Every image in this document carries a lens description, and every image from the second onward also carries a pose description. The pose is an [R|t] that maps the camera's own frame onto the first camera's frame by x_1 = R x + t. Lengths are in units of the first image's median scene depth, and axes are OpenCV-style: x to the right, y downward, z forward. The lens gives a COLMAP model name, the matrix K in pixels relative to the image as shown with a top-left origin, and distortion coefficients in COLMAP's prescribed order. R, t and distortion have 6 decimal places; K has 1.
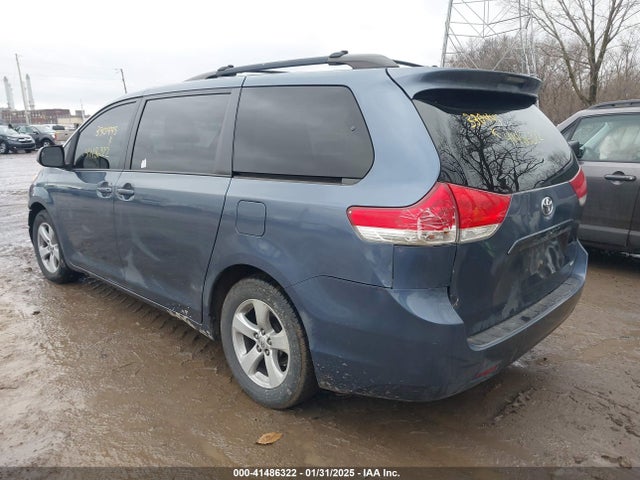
lens RADIAL K [[513.3, 0, 315.2], [0, 513.3, 235.3], [0, 0, 1]] dist [0.031193, -0.036936]
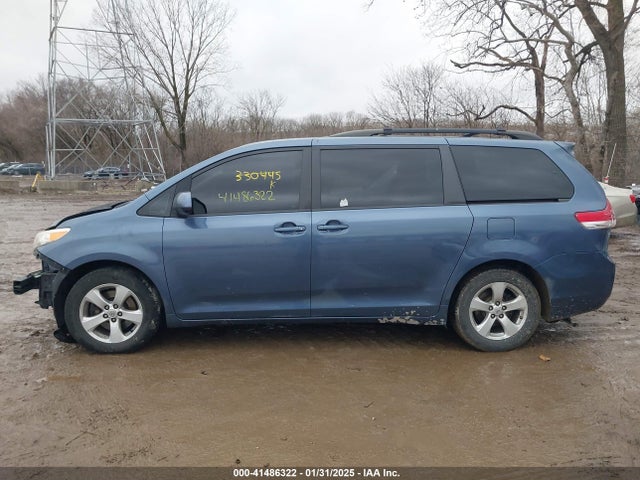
lens RADIAL K [[513.3, 0, 323.2], [0, 513.3, 238.4], [0, 0, 1]] dist [0.031193, -0.036936]
pose [[0.653728, -0.100967, 0.749964, -0.988244], [0.153844, 0.988094, -0.001077, -0.051503], [-0.740926, 0.116082, 0.661478, 0.220200]]
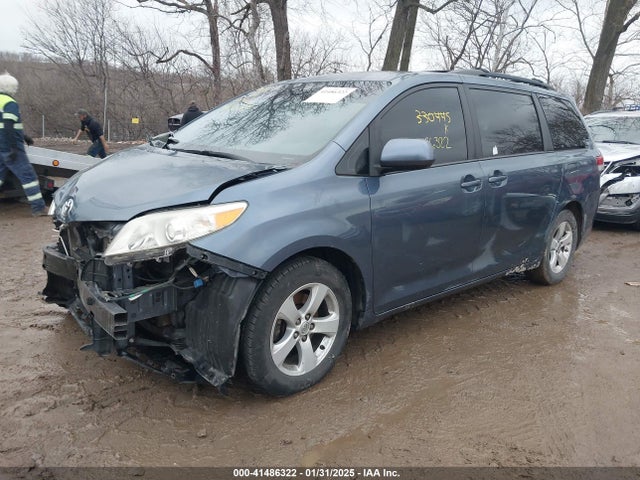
lens RADIAL K [[513.3, 0, 317.8], [0, 513.3, 239.6], [0, 0, 1]] dist [0.031193, -0.036936]
pose [[0.009911, -0.220964, 0.975232, -1.113377], [0.175857, 0.960464, 0.215831, -0.202136], [-0.984366, 0.169362, 0.048377, 1.062177]]
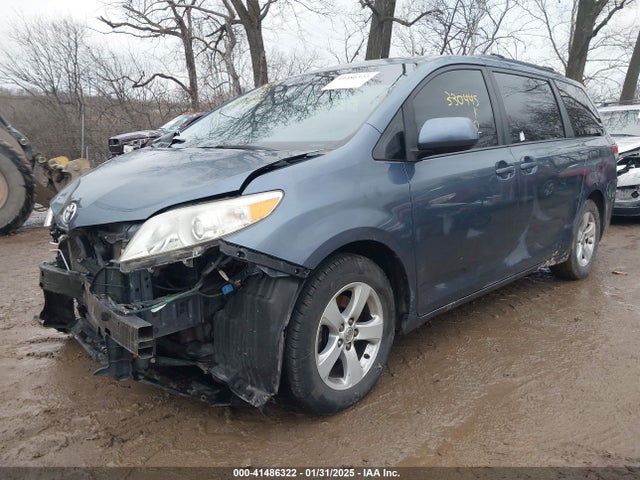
lens RADIAL K [[513.3, 0, 318.6], [0, 513.3, 239.9], [0, 0, 1]] dist [0.031193, -0.036936]
pose [[-0.036792, -0.184148, 0.982210, -1.051822], [0.222812, 0.956621, 0.187697, -0.175473], [-0.974167, 0.225754, 0.005835, 1.127929]]
